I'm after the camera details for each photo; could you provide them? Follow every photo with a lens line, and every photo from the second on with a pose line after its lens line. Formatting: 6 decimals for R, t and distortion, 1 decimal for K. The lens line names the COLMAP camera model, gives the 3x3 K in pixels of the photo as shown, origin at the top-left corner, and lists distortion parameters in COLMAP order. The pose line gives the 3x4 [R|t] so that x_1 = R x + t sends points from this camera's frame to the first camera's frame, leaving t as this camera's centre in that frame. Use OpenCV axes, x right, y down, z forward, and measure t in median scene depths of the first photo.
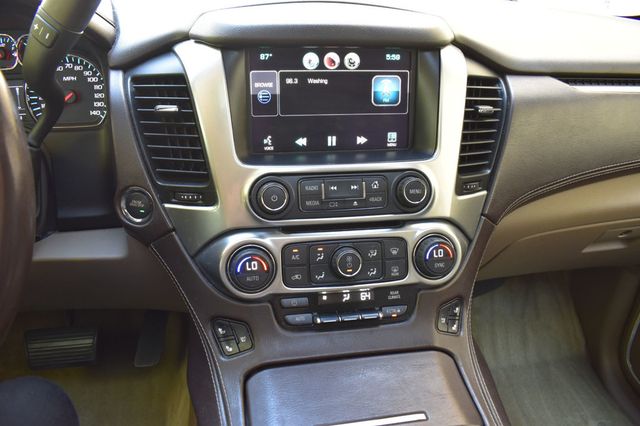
lens RADIAL K [[485.9, 0, 315.9], [0, 485.9, 211.4], [0, 0, 1]] dist [-0.094162, -0.006170]
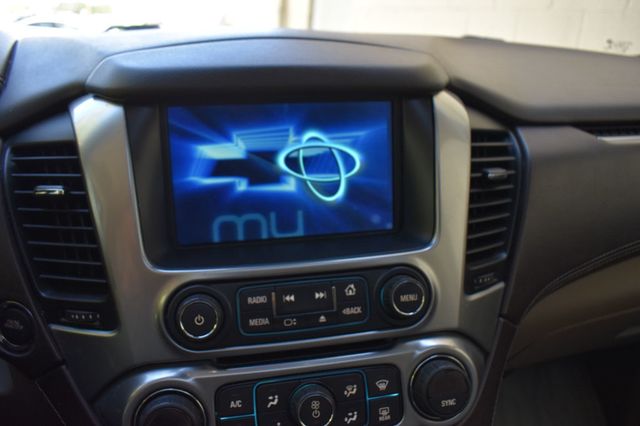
lens RADIAL K [[485.9, 0, 318.5], [0, 485.9, 212.3], [0, 0, 1]] dist [-0.094162, -0.006170]
pose [[0.999070, -0.033392, 0.027293, 0.060271], [0.036174, 0.993412, -0.108735, -0.088886], [-0.023482, 0.109622, 0.993696, 0.293975]]
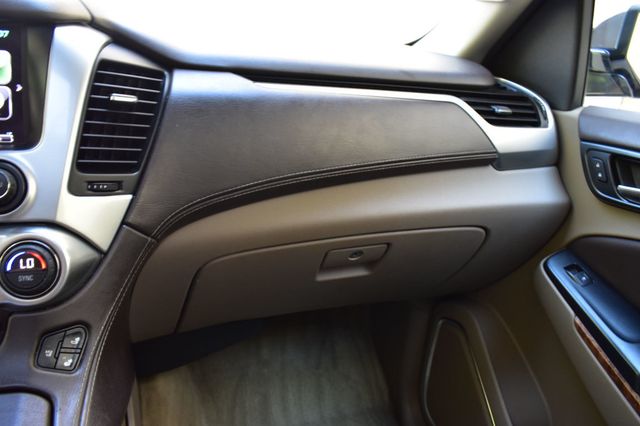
lens RADIAL K [[485.9, 0, 320.1], [0, 485.9, 213.9], [0, 0, 1]] dist [-0.094162, -0.006170]
pose [[0.972283, -0.012350, 0.233481, 0.531447], [0.045240, 0.989670, -0.136041, 0.129609], [-0.229389, 0.142833, 0.962798, 0.147644]]
